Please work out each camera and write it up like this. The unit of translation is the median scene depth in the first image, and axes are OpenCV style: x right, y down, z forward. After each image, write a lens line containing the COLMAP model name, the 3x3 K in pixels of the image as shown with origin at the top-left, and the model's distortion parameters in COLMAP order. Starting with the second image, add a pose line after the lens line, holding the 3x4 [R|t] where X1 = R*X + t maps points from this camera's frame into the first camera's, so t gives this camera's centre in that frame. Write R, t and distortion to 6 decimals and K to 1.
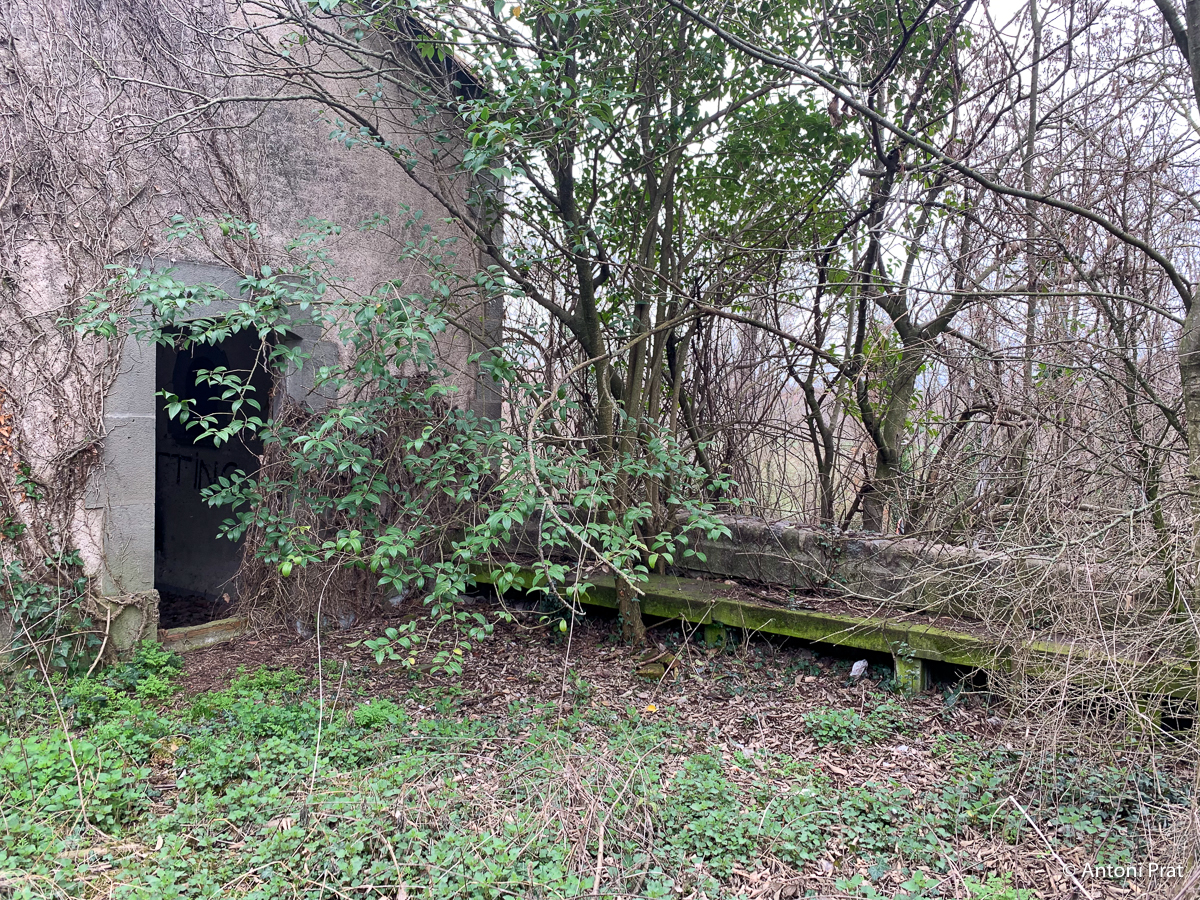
lens RADIAL K [[907.0, 0, 607.6], [0, 907.0, 438.4], [0, 0, 1]] dist [0.006599, 0.004392]
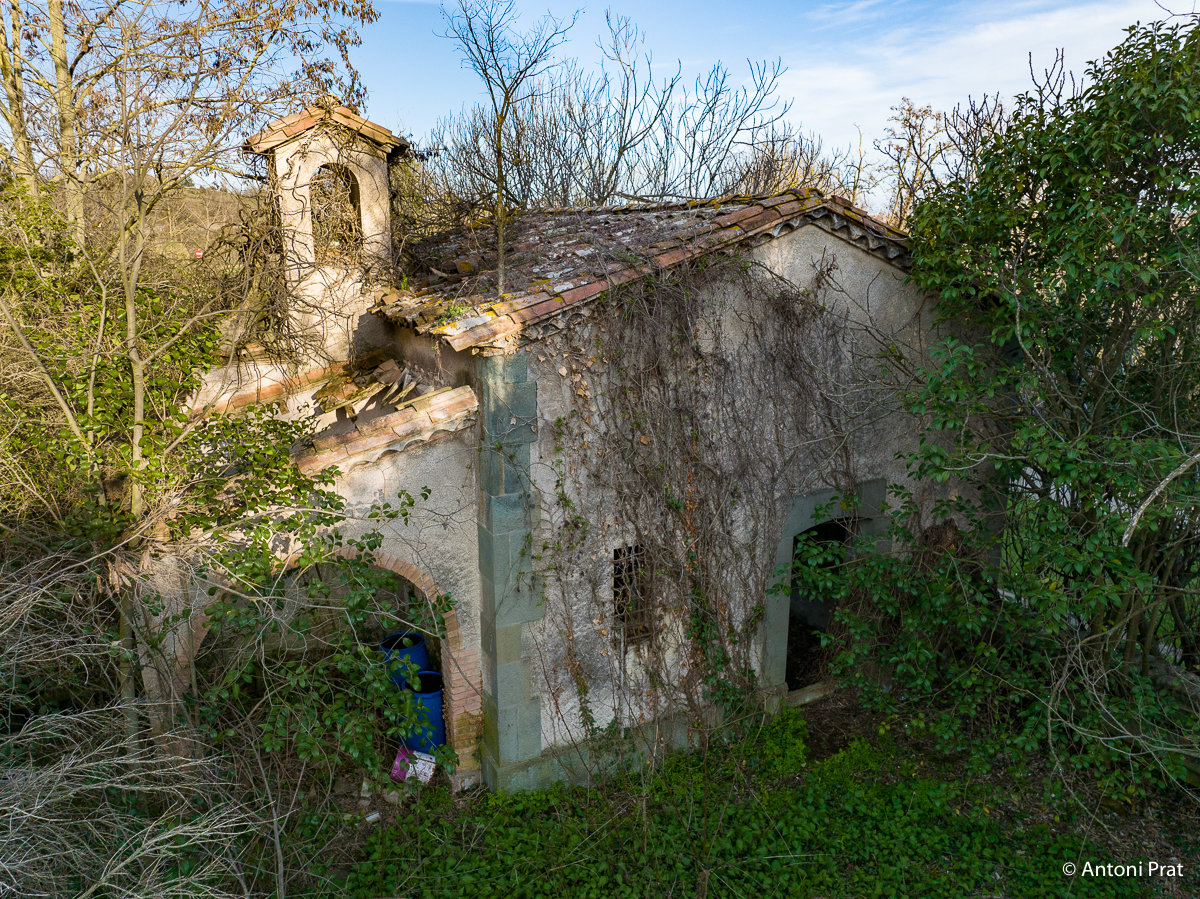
lens RADIAL K [[847.4, 0, 603.7], [0, 847.4, 445.9], [0, 0, 1]] dist [-0.031543, -0.008353]
pose [[0.877084, 0.091103, -0.471618, -0.102316], [0.005513, 0.979875, 0.199536, -0.657138], [0.480305, -0.177610, 0.858931, -0.498692]]
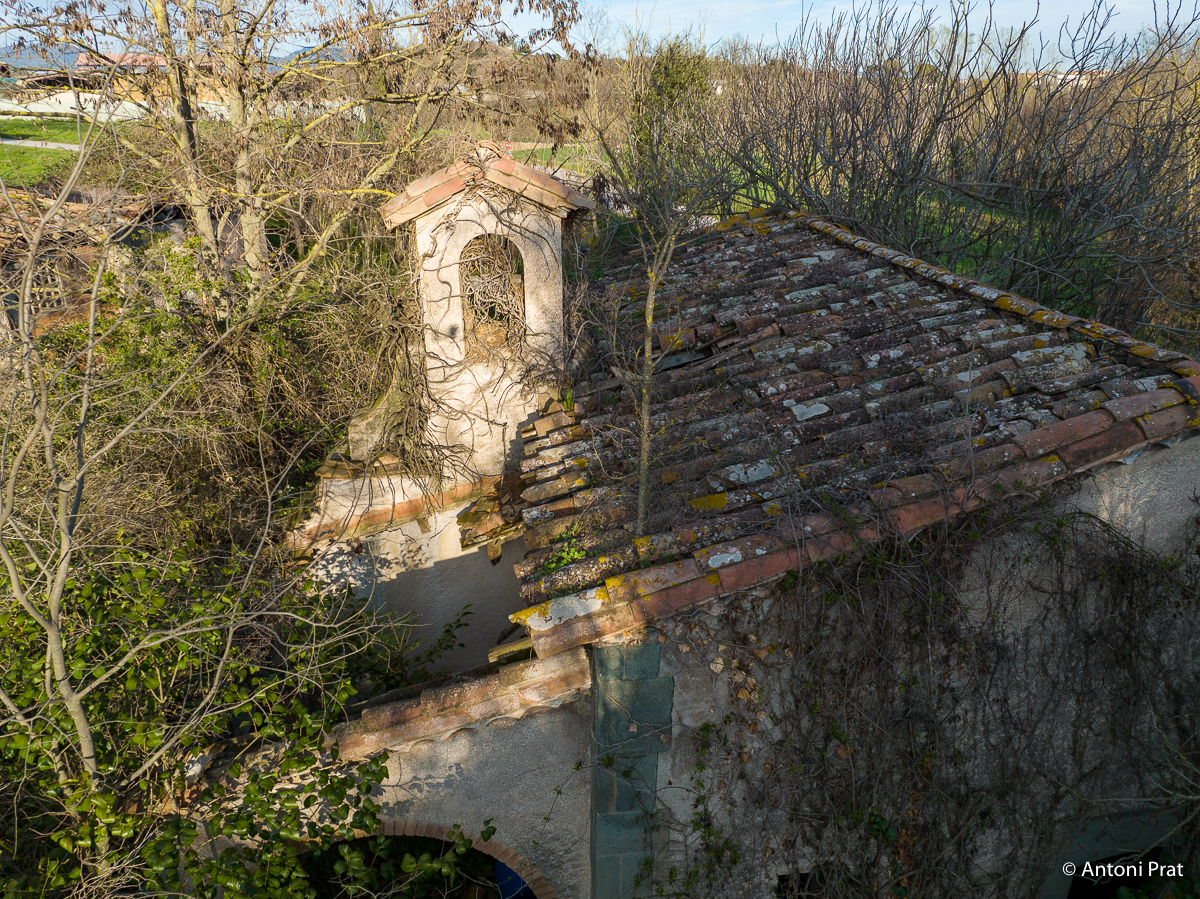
lens RADIAL K [[847.4, 0, 603.7], [0, 847.4, 447.3], [0, 0, 1]] dist [-0.031543, -0.008353]
pose [[0.649738, 0.266055, -0.712078, -0.325399], [-0.012992, 0.940499, 0.339547, -1.021182], [0.760047, -0.211365, 0.614535, 0.084701]]
